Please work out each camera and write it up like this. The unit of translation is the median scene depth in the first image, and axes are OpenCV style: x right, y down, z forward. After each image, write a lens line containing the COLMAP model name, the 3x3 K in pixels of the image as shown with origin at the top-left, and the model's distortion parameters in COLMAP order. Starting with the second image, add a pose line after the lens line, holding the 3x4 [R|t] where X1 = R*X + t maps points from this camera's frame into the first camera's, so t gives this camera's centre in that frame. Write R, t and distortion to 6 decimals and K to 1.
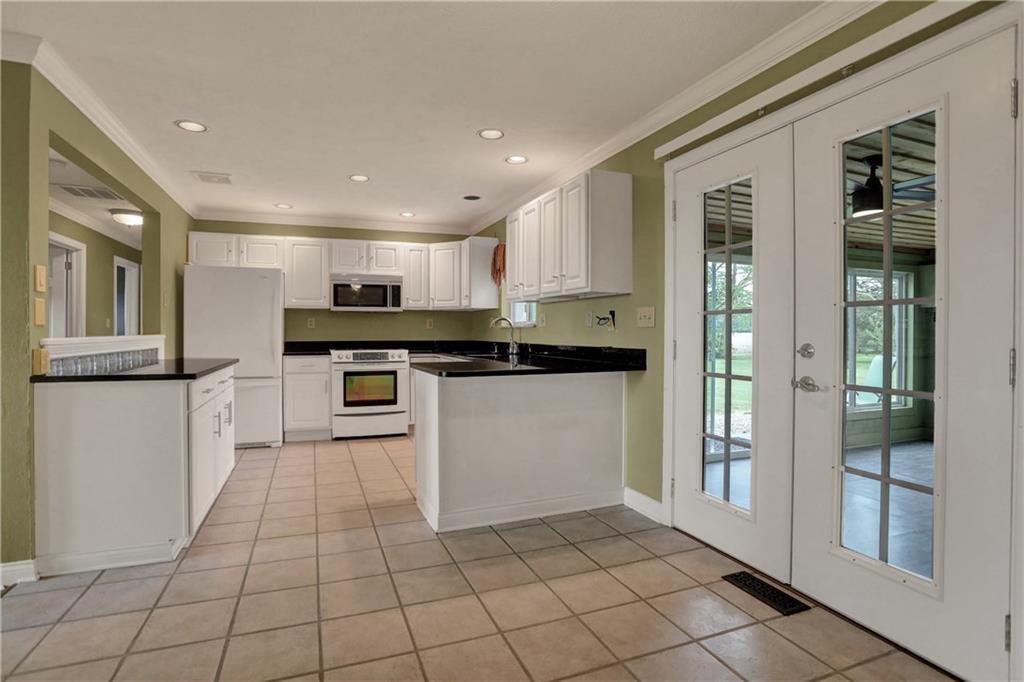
lens RADIAL K [[517.8, 0, 542.7], [0, 517.8, 338.8], [0, 0, 1]] dist [-0.056713, 0.025140]
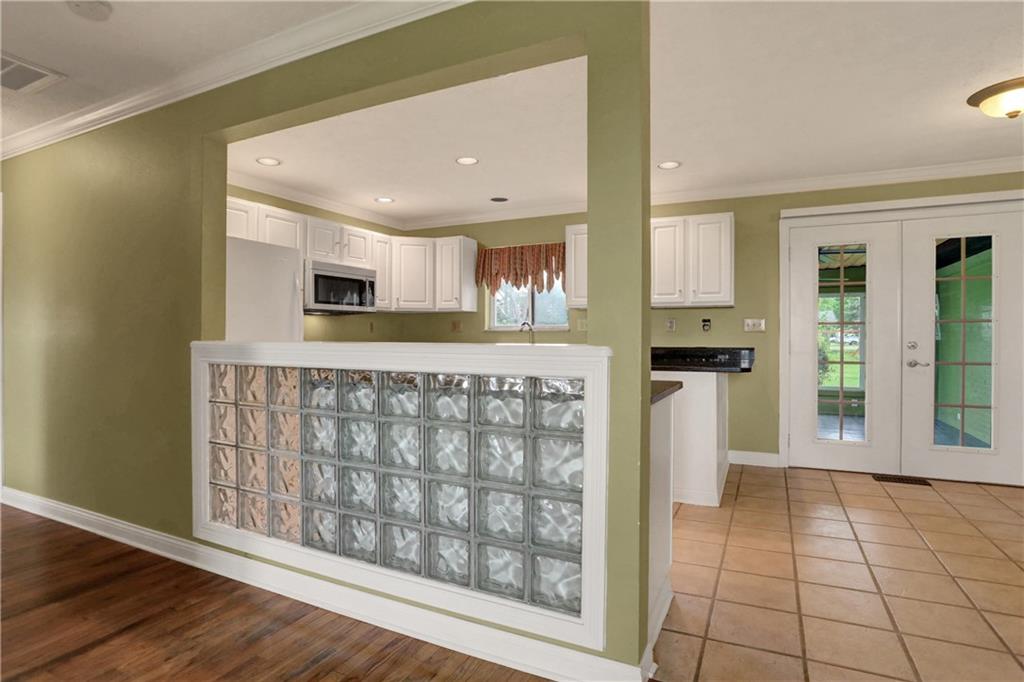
lens RADIAL K [[504.1, 0, 521.3], [0, 504.1, 343.5], [0, 0, 1]] dist [-0.058871, 0.023120]
pose [[0.758426, -0.012042, 0.651648, -0.701602], [0.014630, 0.999892, 0.001450, 0.000362], [-0.651595, 0.008434, 0.758520, 0.244210]]
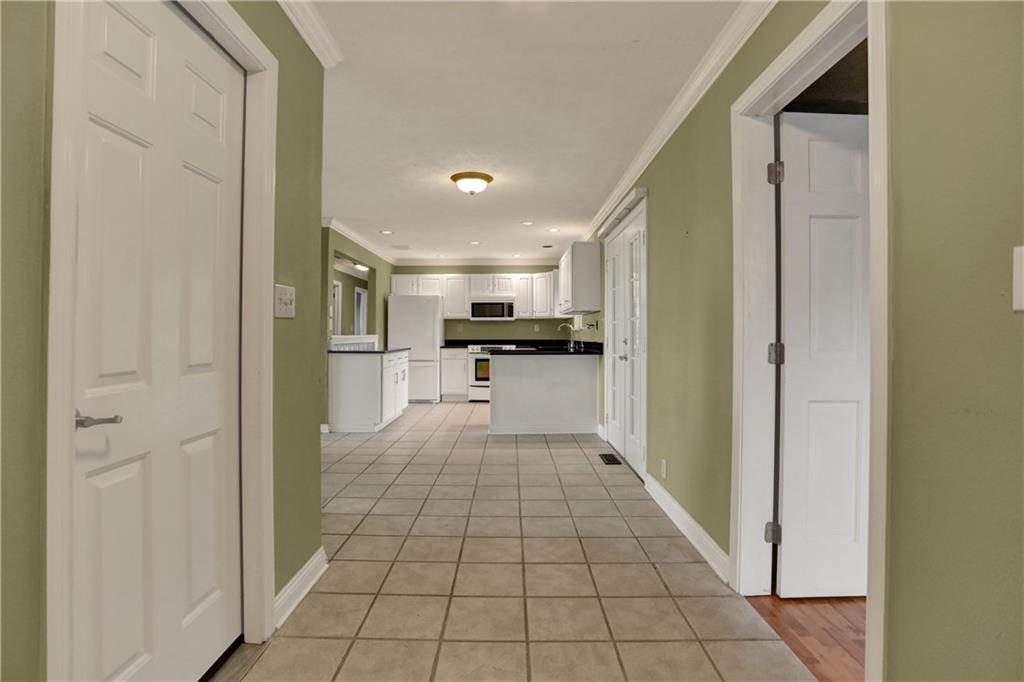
lens RADIAL K [[517.8, 0, 542.7], [0, 517.8, 338.8], [0, 0, 1]] dist [-0.056713, 0.025140]
pose [[0.937727, 0.002396, -0.347365, 0.368744], [-0.004179, 0.999982, -0.004383, 0.009321], [0.347348, 0.005562, 0.937720, -0.433603]]
